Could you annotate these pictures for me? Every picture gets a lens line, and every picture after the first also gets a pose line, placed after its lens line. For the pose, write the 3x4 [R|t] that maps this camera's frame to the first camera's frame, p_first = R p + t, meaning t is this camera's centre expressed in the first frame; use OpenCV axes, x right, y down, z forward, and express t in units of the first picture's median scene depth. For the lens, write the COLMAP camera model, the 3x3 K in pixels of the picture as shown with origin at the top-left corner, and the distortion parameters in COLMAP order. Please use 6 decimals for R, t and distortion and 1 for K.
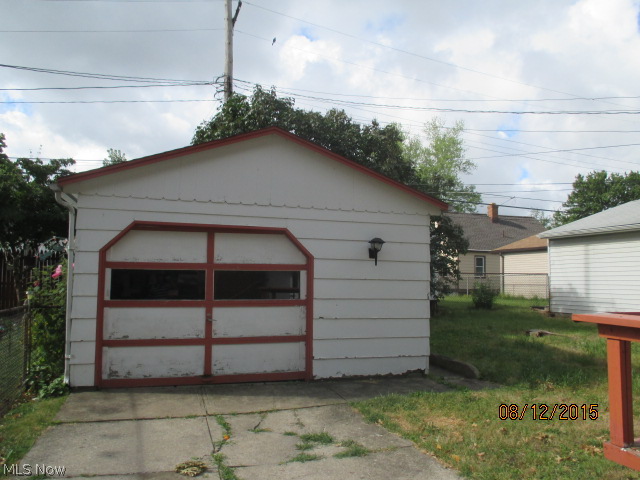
lens RADIAL K [[527.9, 0, 320.0], [0, 527.9, 240.0], [0, 0, 1]] dist [-0.022564, -0.005760]
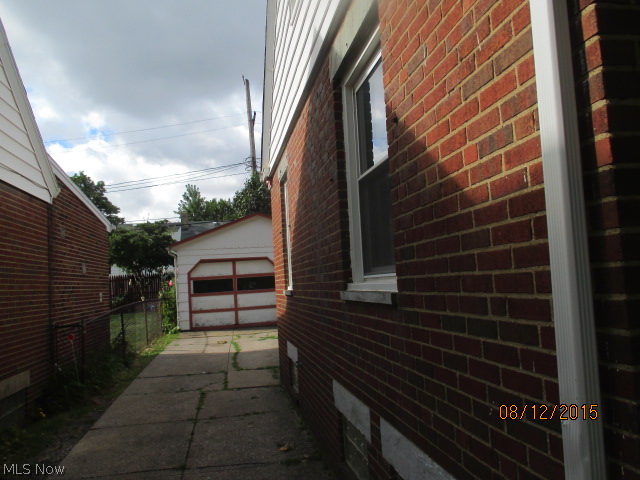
lens RADIAL K [[527.9, 0, 320.0], [0, 527.9, 240.0], [0, 0, 1]] dist [-0.022564, -0.005760]
pose [[0.986512, -0.081826, -0.141771, 0.506650], [0.082054, 0.996619, -0.004250, -0.068304], [0.141639, -0.007440, 0.989890, -1.235912]]
